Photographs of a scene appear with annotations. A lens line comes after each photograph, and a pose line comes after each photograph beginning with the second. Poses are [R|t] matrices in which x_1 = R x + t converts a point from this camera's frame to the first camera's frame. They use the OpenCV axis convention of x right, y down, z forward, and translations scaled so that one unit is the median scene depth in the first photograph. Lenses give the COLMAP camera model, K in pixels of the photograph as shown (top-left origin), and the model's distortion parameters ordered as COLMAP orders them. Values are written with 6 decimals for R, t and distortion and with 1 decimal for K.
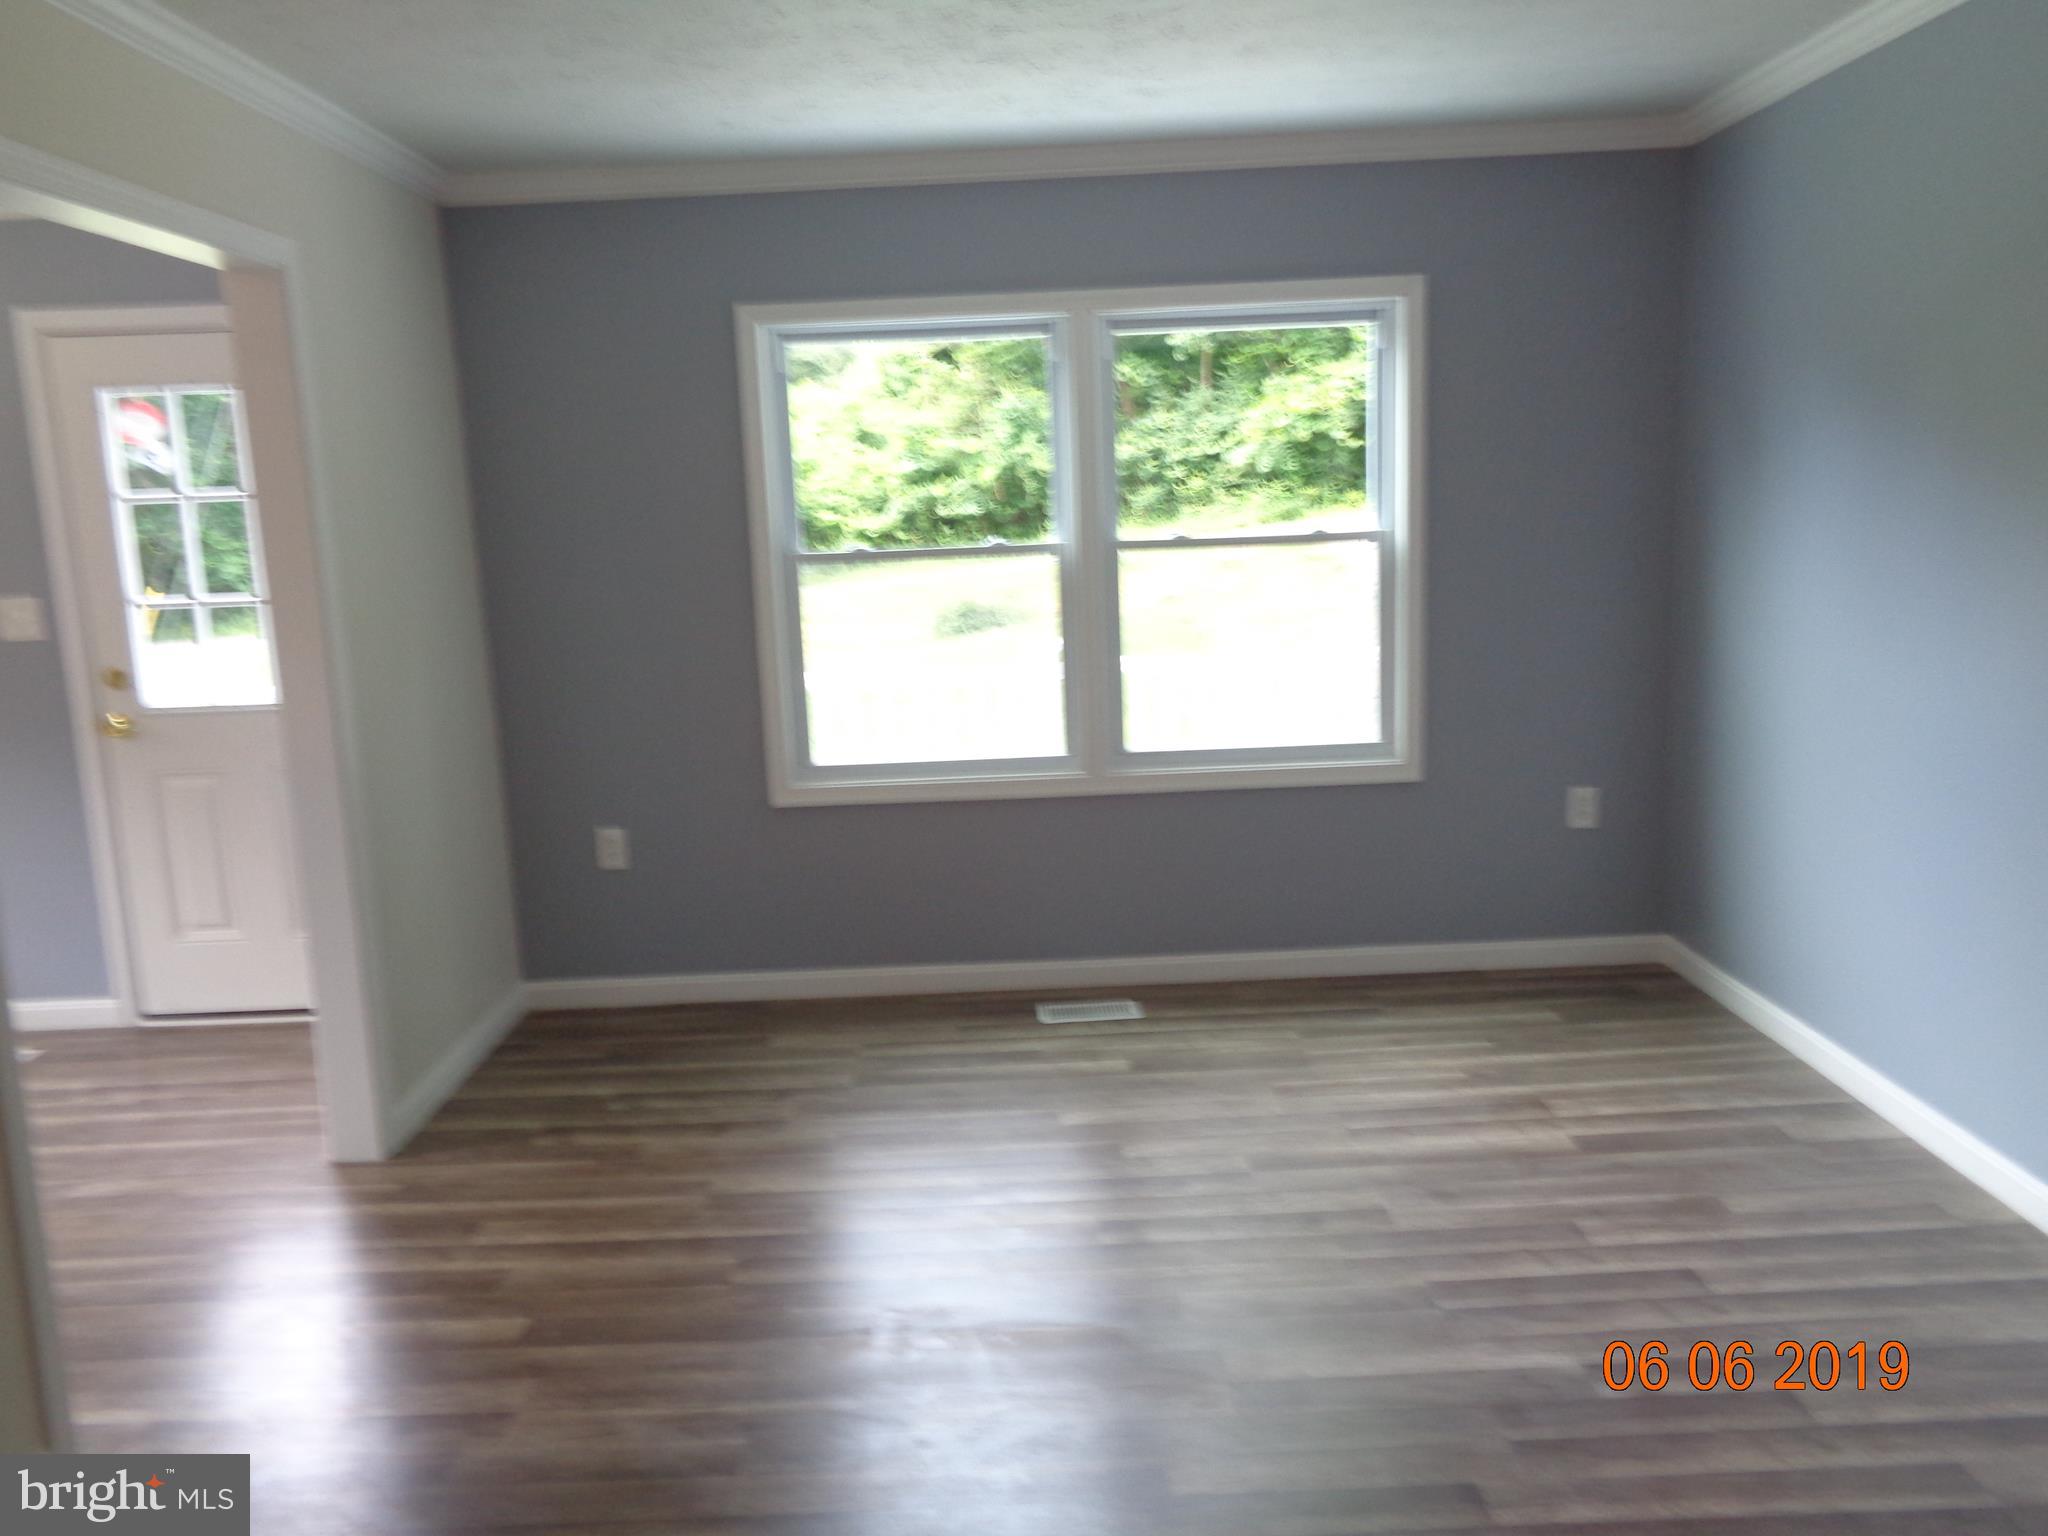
lens RADIAL K [[1550.7, 0, 1024.0], [0, 1550.7, 768.0], [0, 0, 1]] dist [-0.001049, 0.002579]
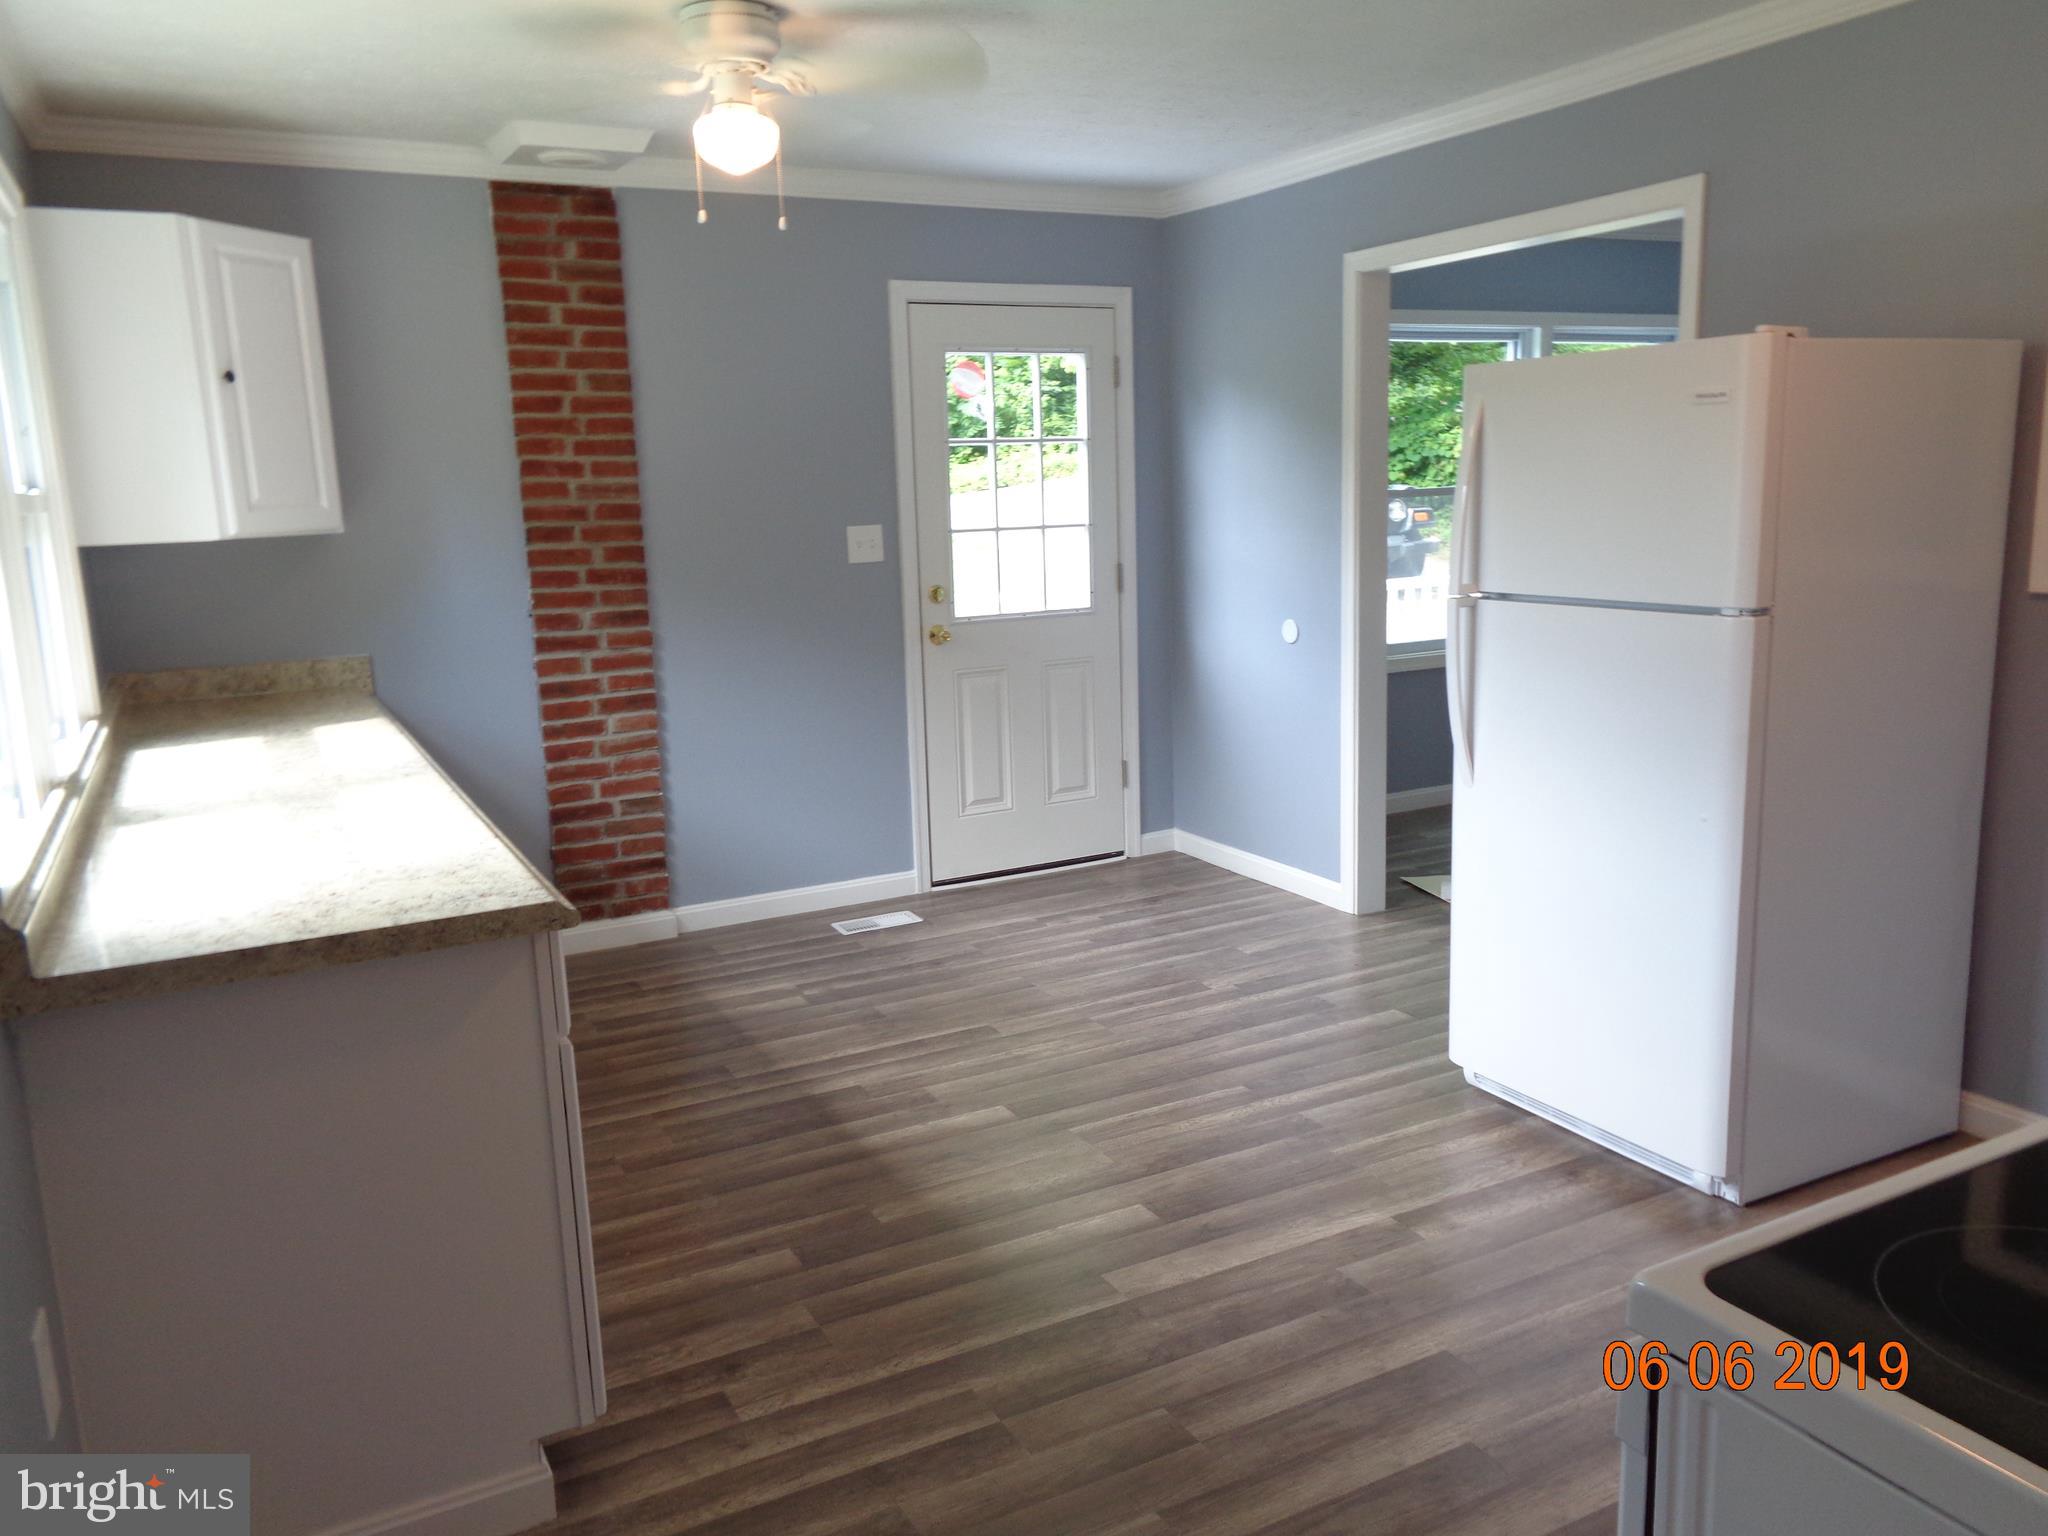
lens RADIAL K [[1550.7, 0, 1024.0], [0, 1550.7, 768.0], [0, 0, 1]] dist [-0.001049, 0.002579]
pose [[0.888365, -0.076678, 0.452690, -1.105858], [0.077684, 0.996843, 0.016399, 0.062817], [-0.452519, 0.020599, 0.891517, -0.091627]]
